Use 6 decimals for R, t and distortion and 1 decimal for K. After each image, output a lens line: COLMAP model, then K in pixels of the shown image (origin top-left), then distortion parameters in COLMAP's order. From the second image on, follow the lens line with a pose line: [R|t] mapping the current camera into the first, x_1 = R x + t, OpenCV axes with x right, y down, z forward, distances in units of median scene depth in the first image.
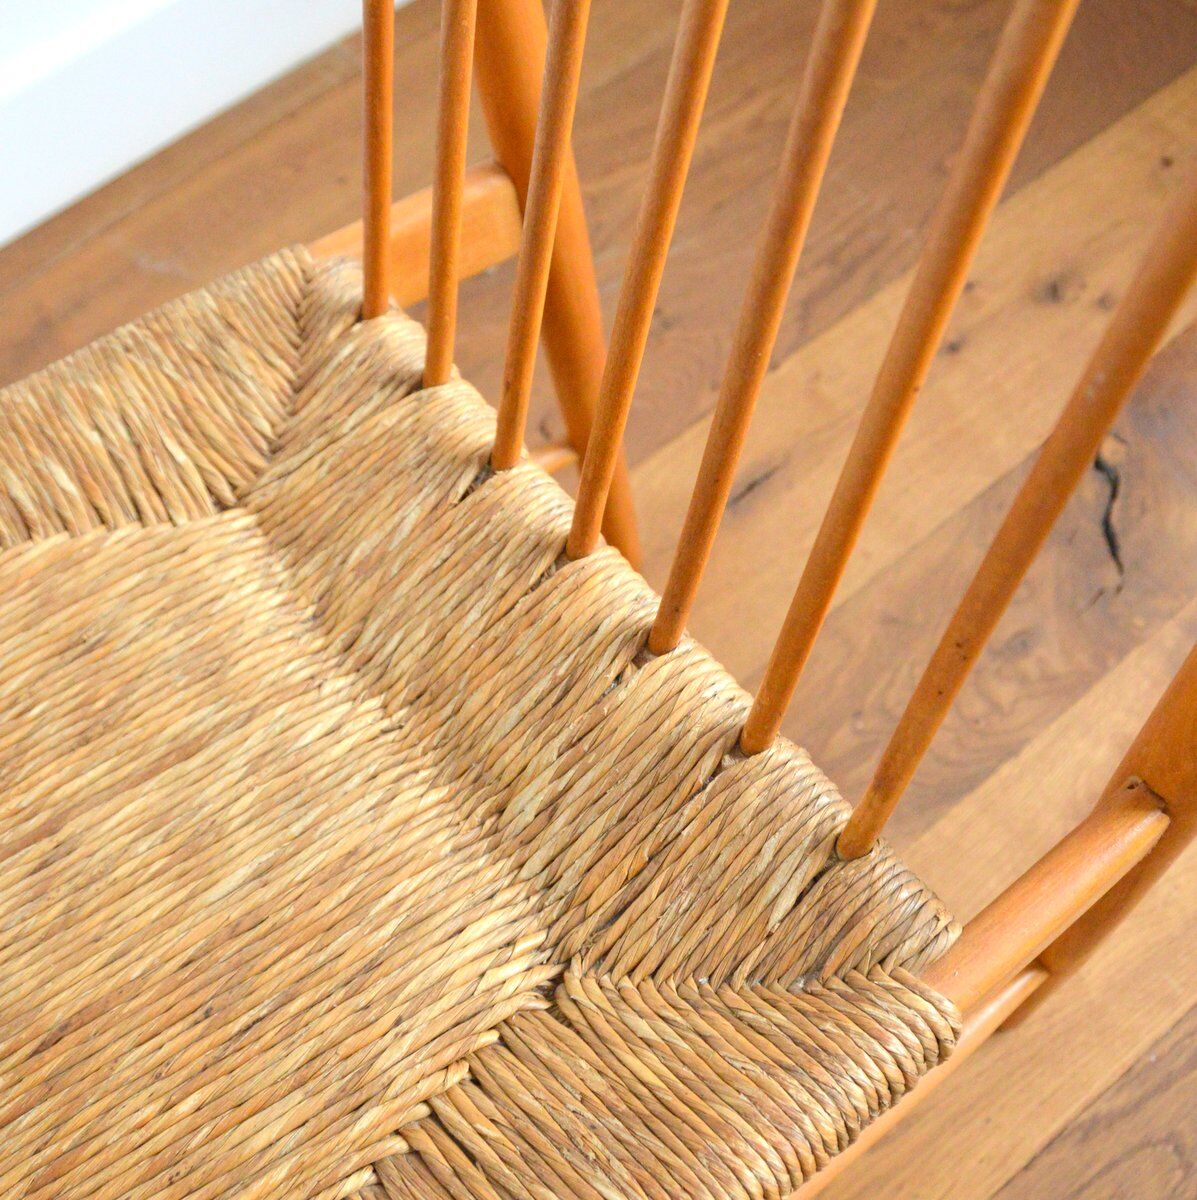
lens RADIAL K [[1417.0, 0, 602.6], [0, 1417.0, 522.0], [0, 0, 1]] dist [-0.172381, 0.108281]
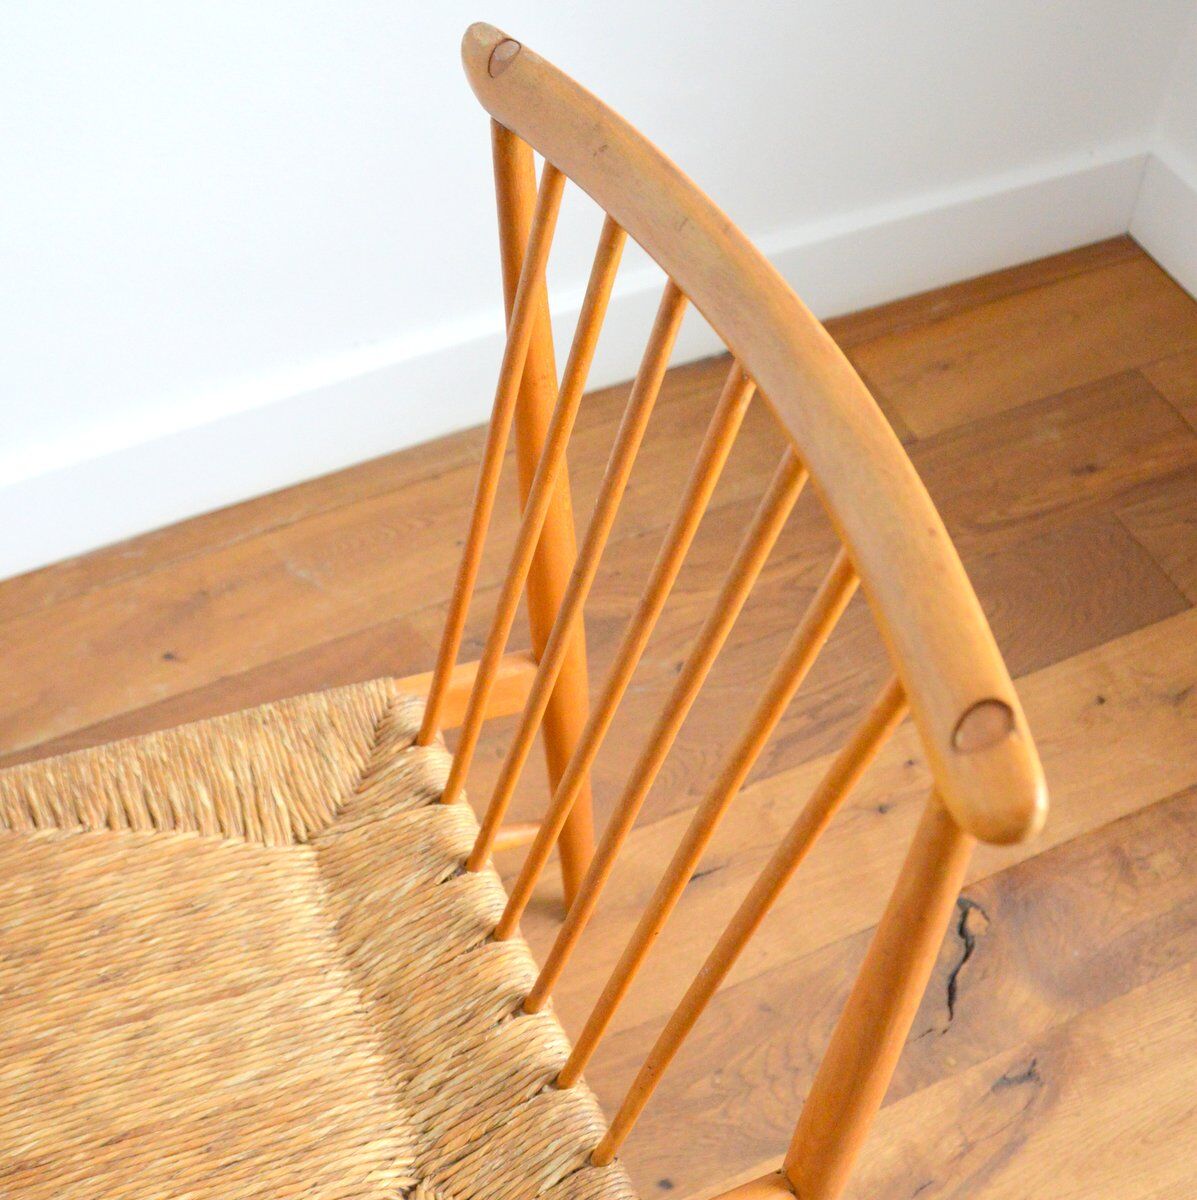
lens RADIAL K [[1411.4, 0, 592.7], [0, 1411.4, 688.7], [0, 0, 1]] dist [-0.159178, 0.088282]
pose [[0.964788, 0.253869, -0.068808, 0.120787], [-0.258073, 0.964187, -0.061166, -0.178349], [0.050815, 0.076769, 0.995753, -0.601823]]
